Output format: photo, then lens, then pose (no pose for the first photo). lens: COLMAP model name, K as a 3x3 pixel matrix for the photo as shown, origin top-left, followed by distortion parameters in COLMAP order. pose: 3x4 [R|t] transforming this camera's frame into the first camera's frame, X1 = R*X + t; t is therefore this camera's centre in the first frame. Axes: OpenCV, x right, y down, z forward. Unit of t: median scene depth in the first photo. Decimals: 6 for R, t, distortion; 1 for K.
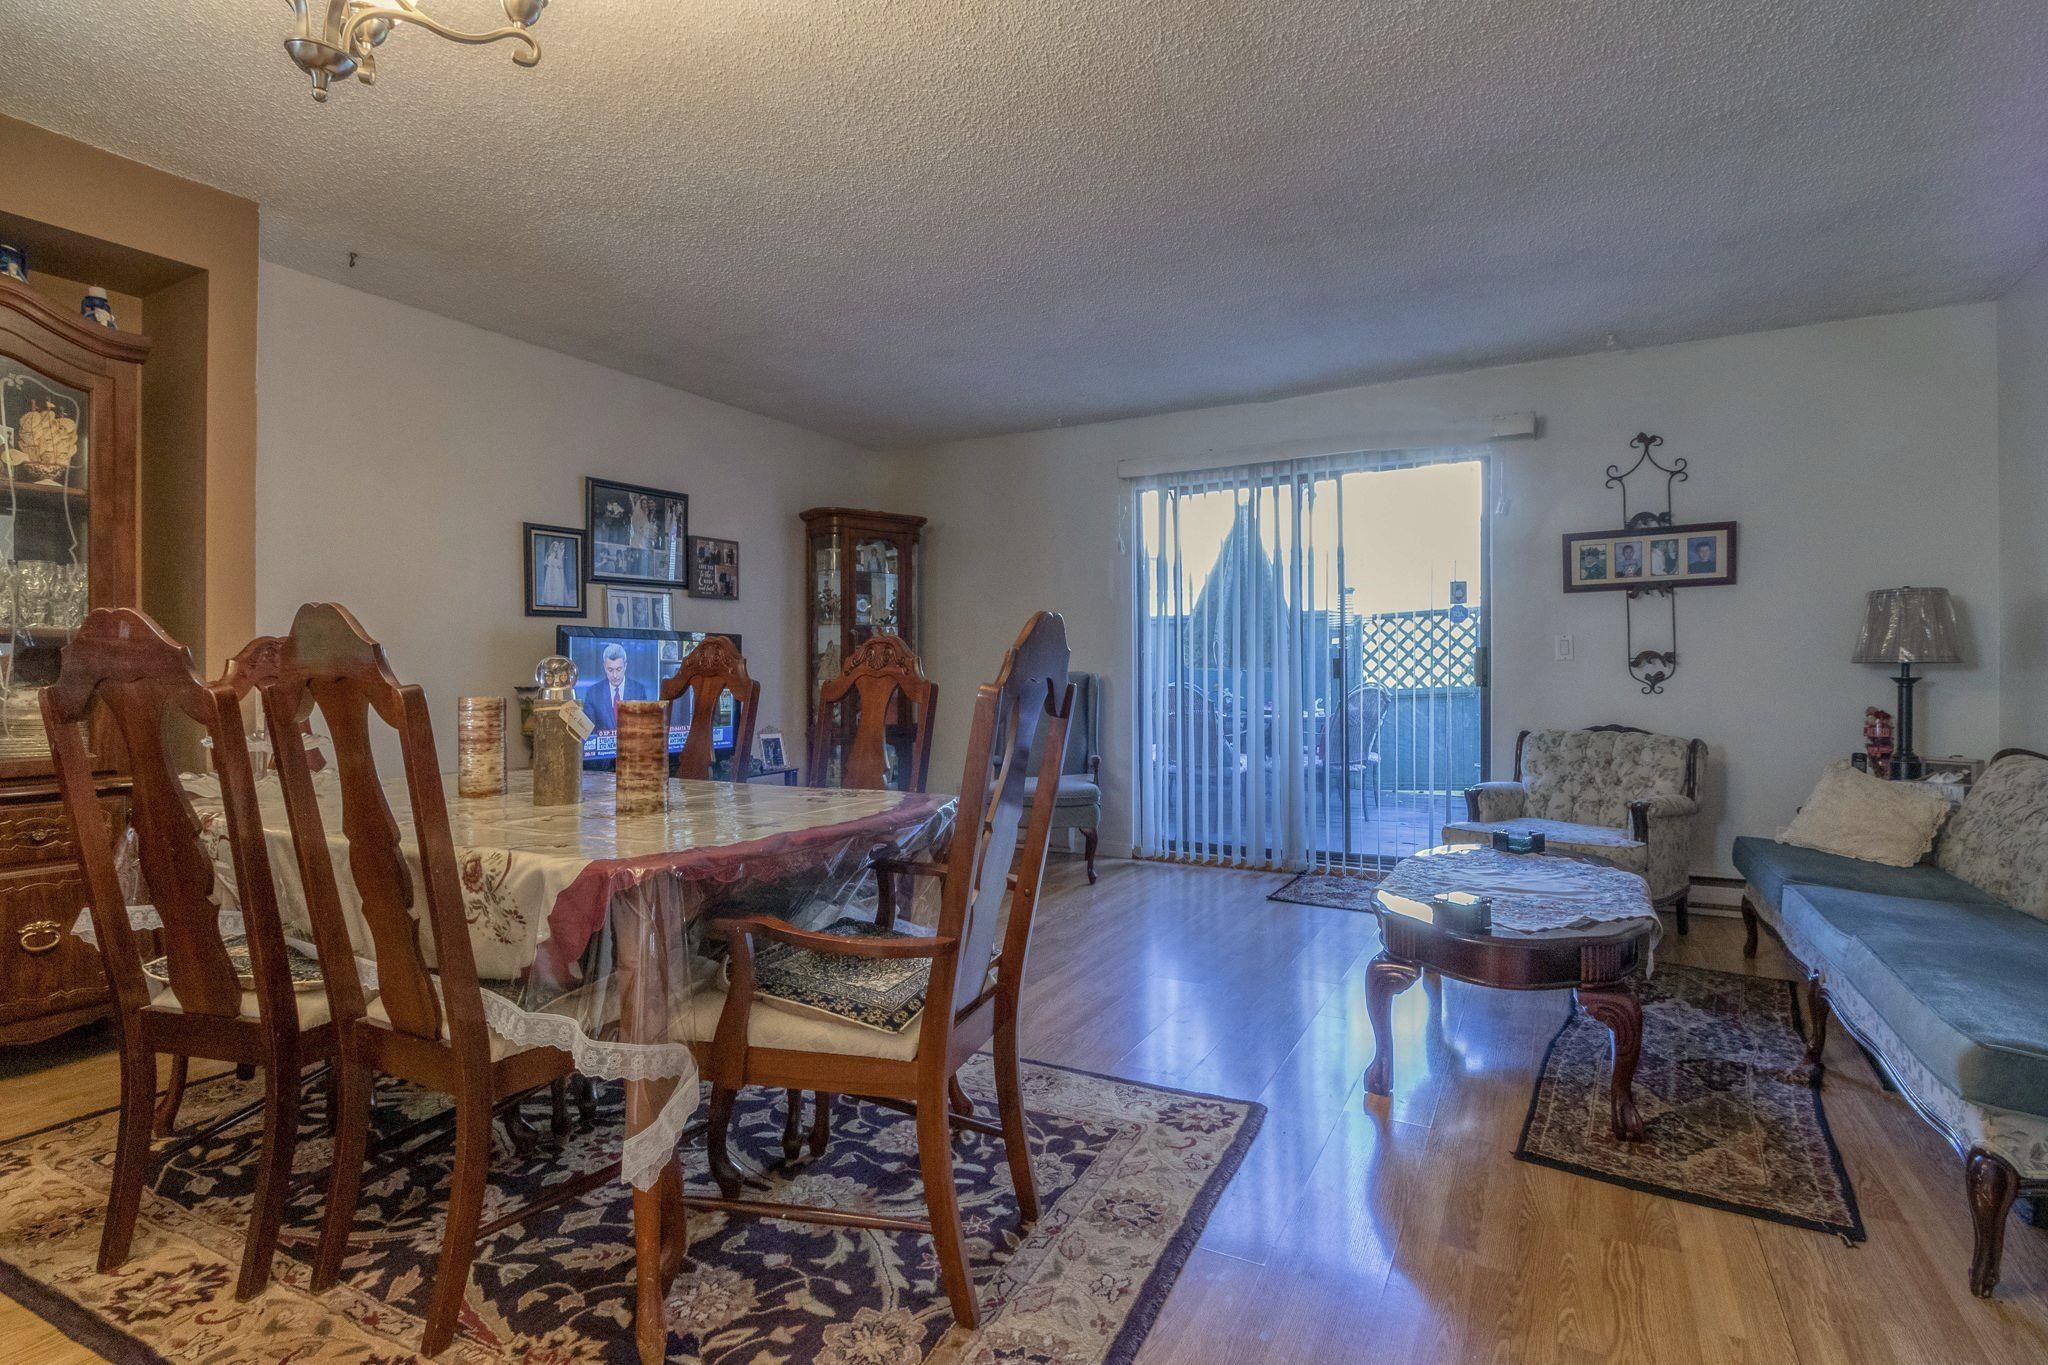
lens RADIAL K [[1003.3, 0, 1024.0], [0, 1003.3, 682.5], [0, 0, 1]] dist [0.003215, -0.017902]
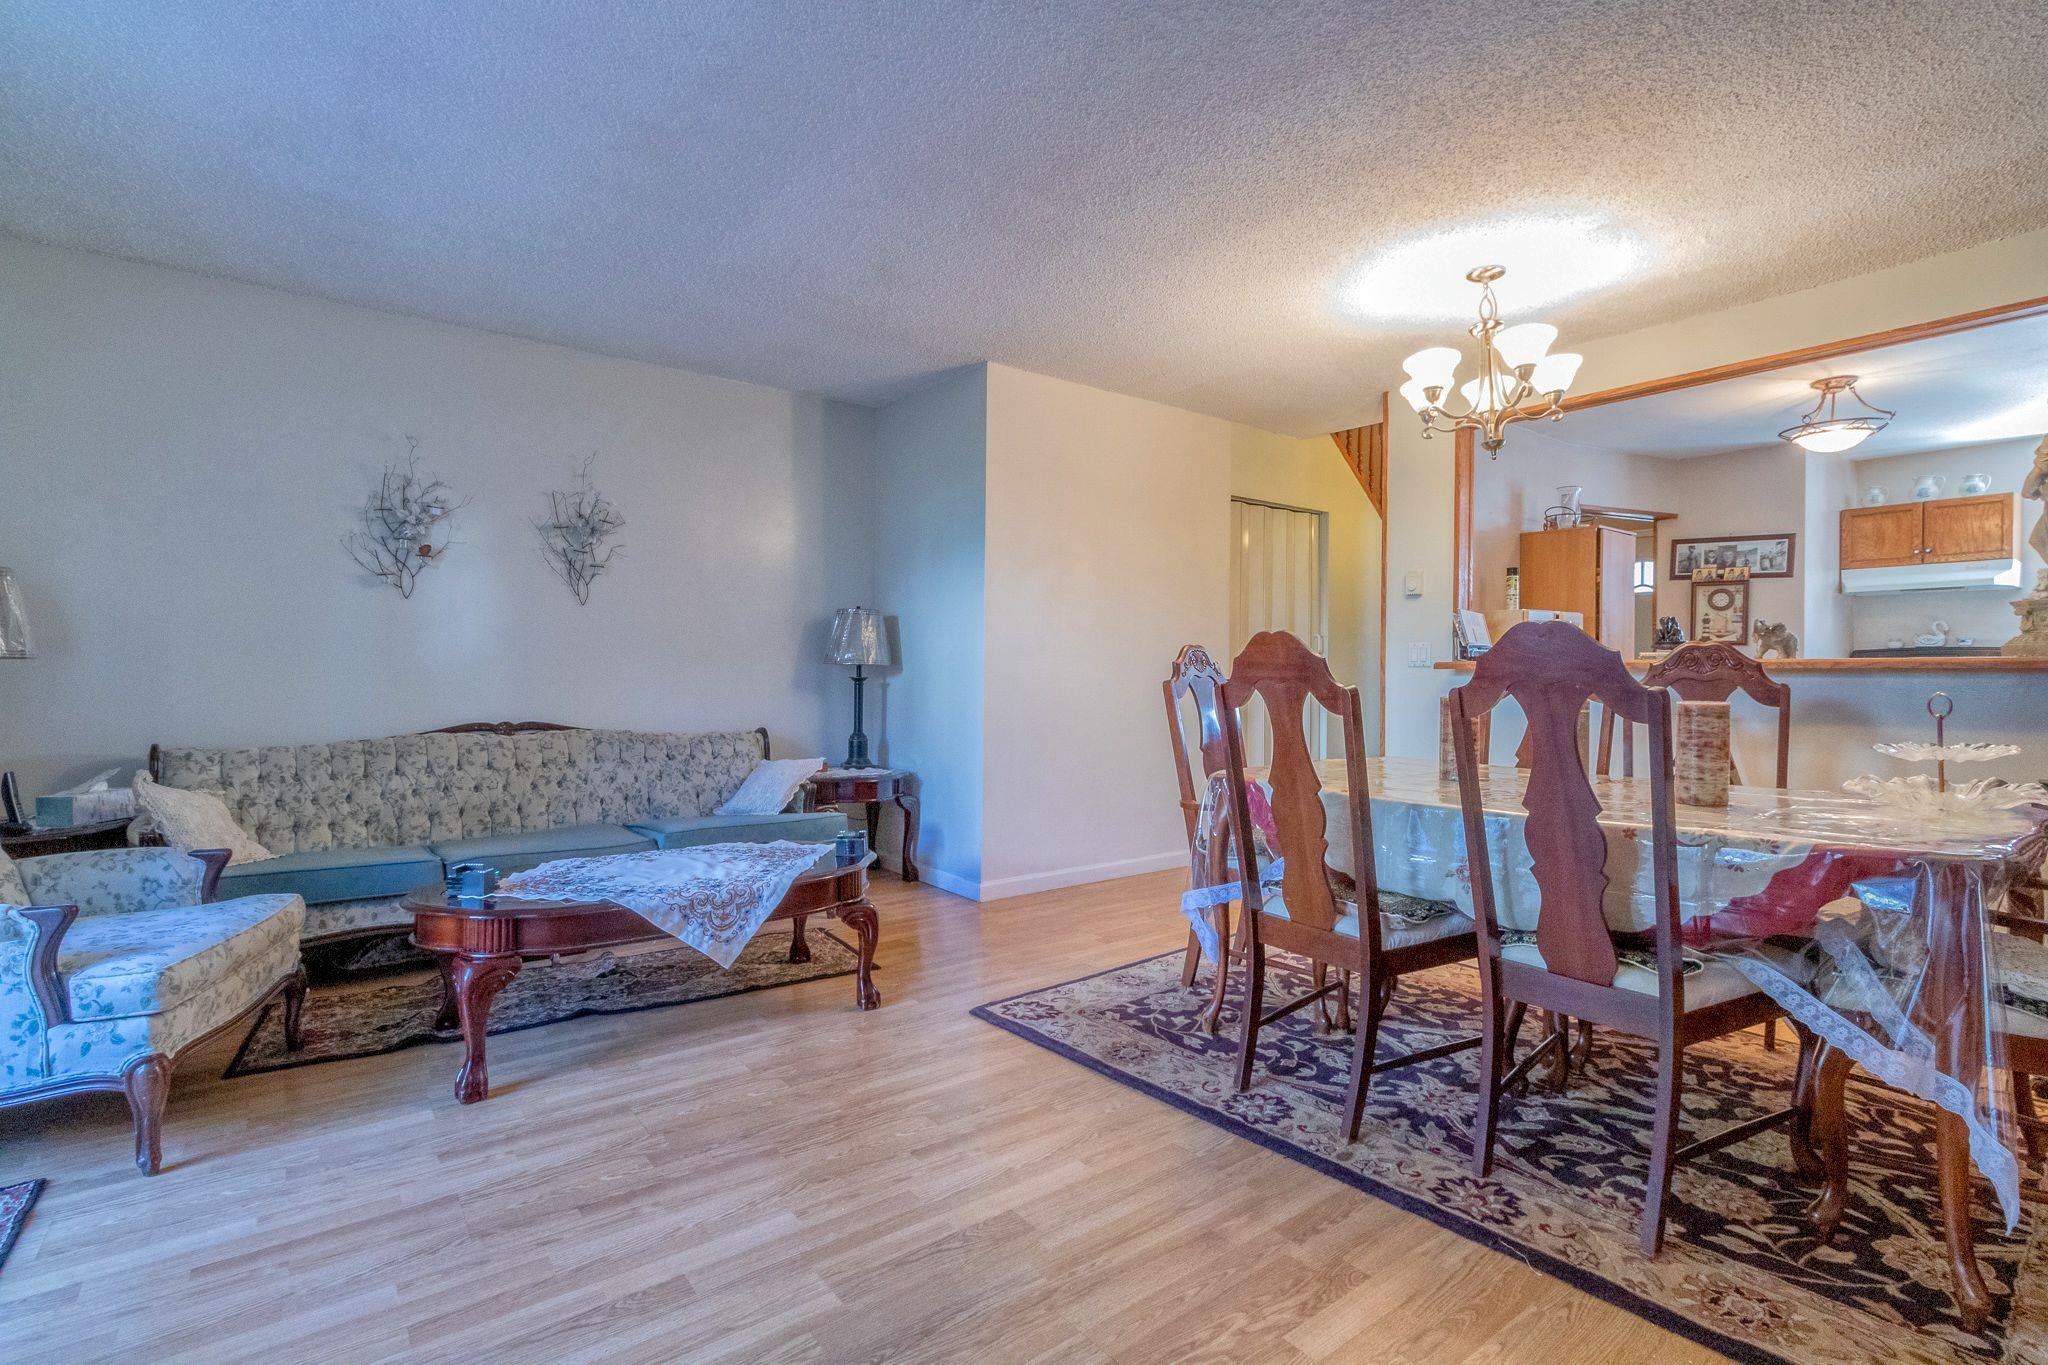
lens RADIAL K [[1006.3, 0, 1024.0], [0, 1006.3, 682.5], [0, 0, 1]] dist [0.001957, 0.000897]
pose [[-0.929070, -0.006656, 0.369844, -0.173462], [0.000828, 0.999798, 0.020073, -0.013527], [-0.369903, 0.018955, -0.928877, 1.264527]]
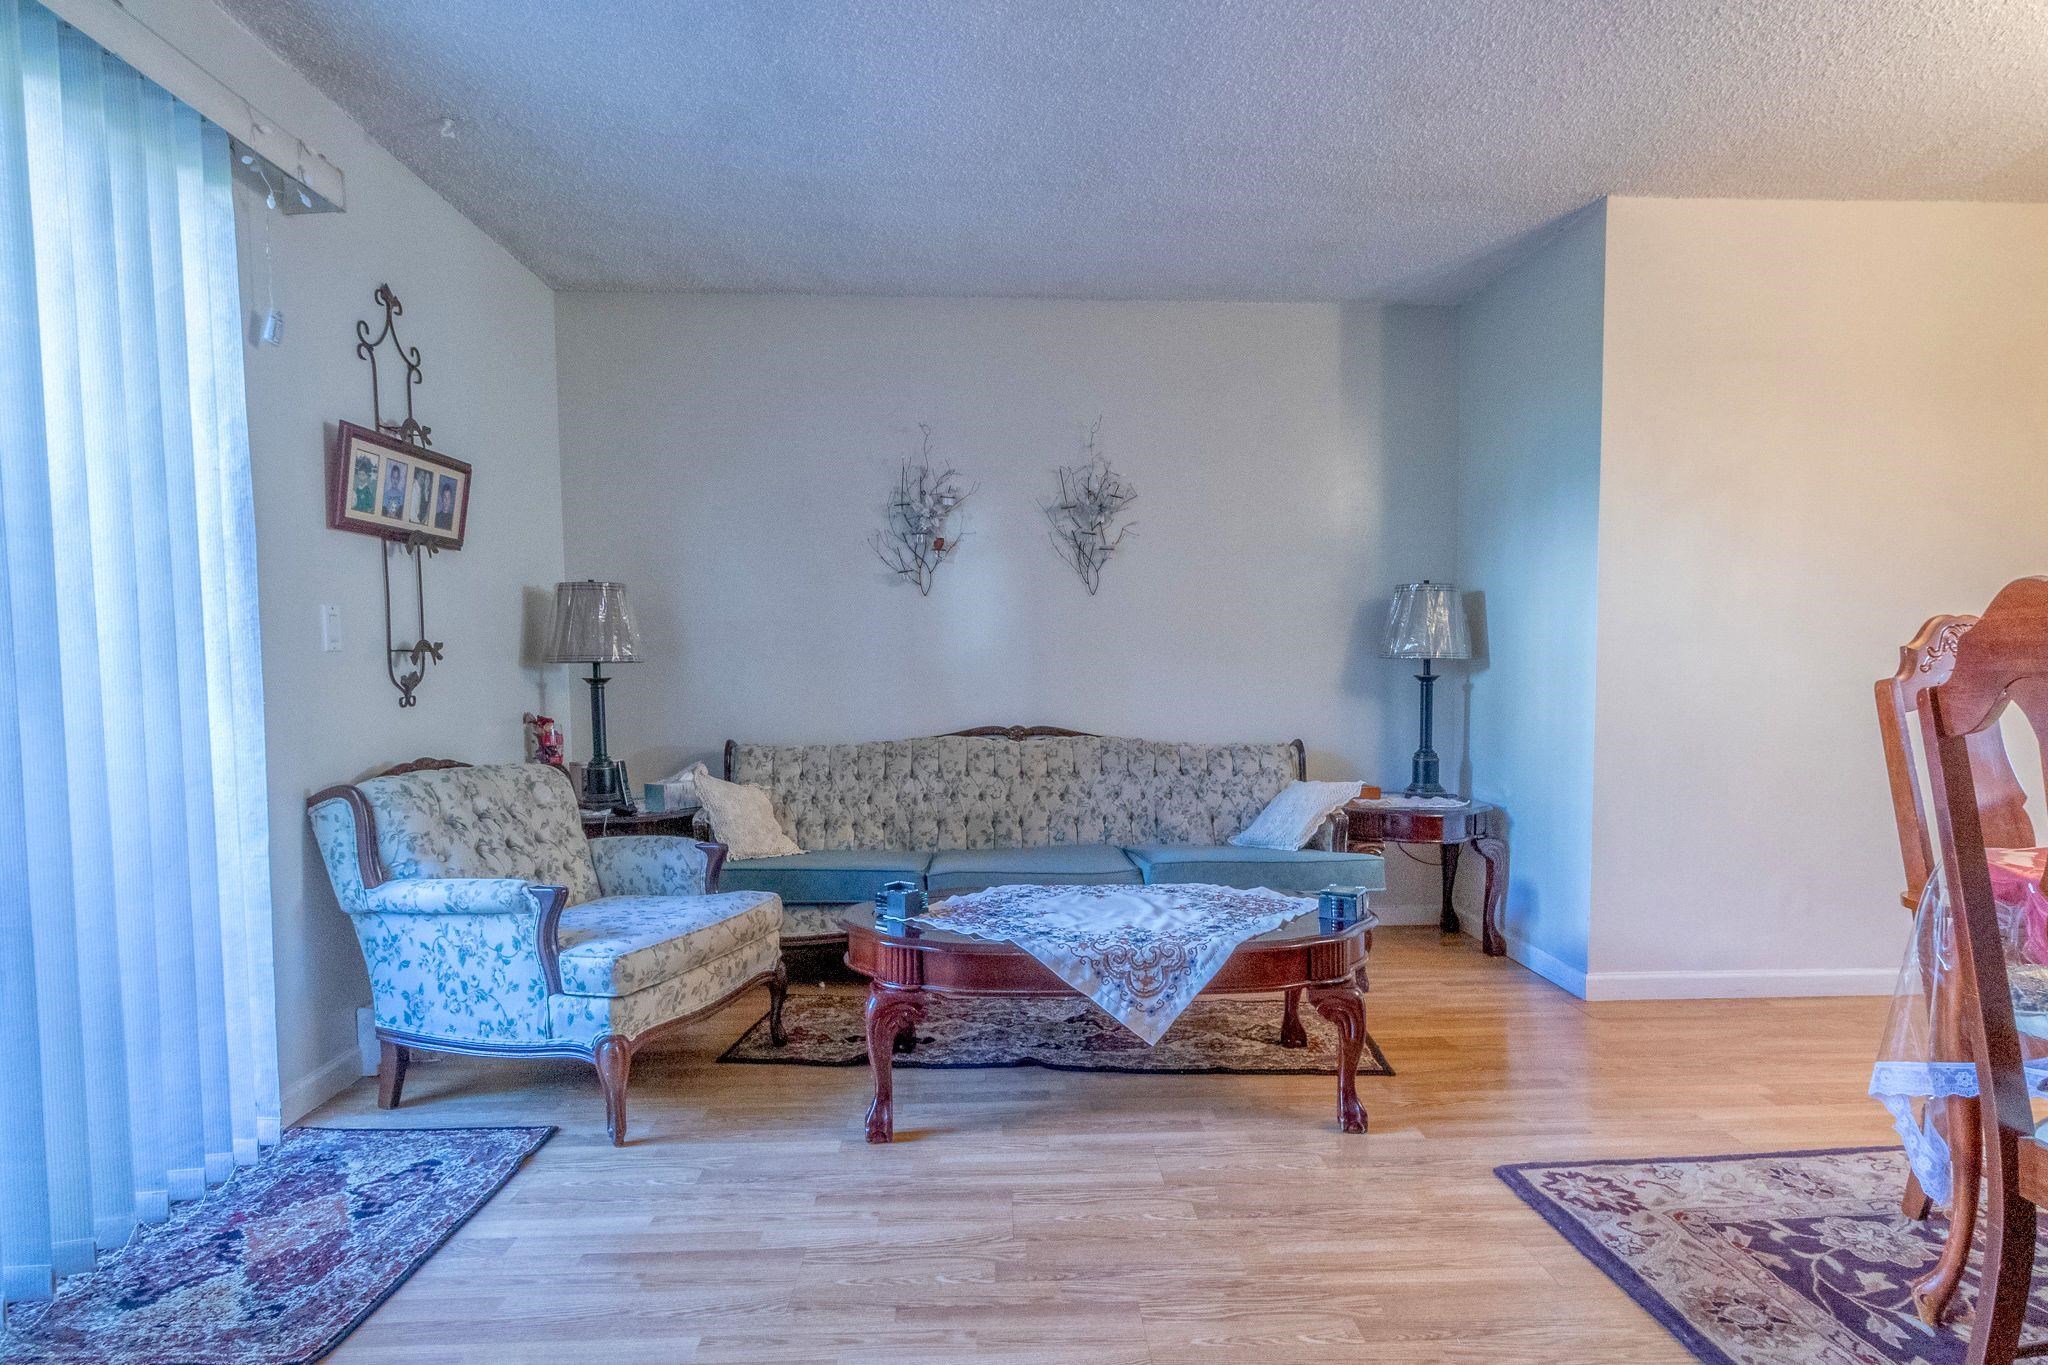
lens RADIAL K [[1136.3, 0, 1029.8], [0, 1136.3, 736.1], [0, 0, 1]] dist [0.000215, 0.002604]
pose [[-0.544477, -0.045978, 0.837515, -0.203003], [0.012962, 0.997916, 0.063210, -0.010922], [-0.838676, 0.045272, -0.542747, 1.083190]]
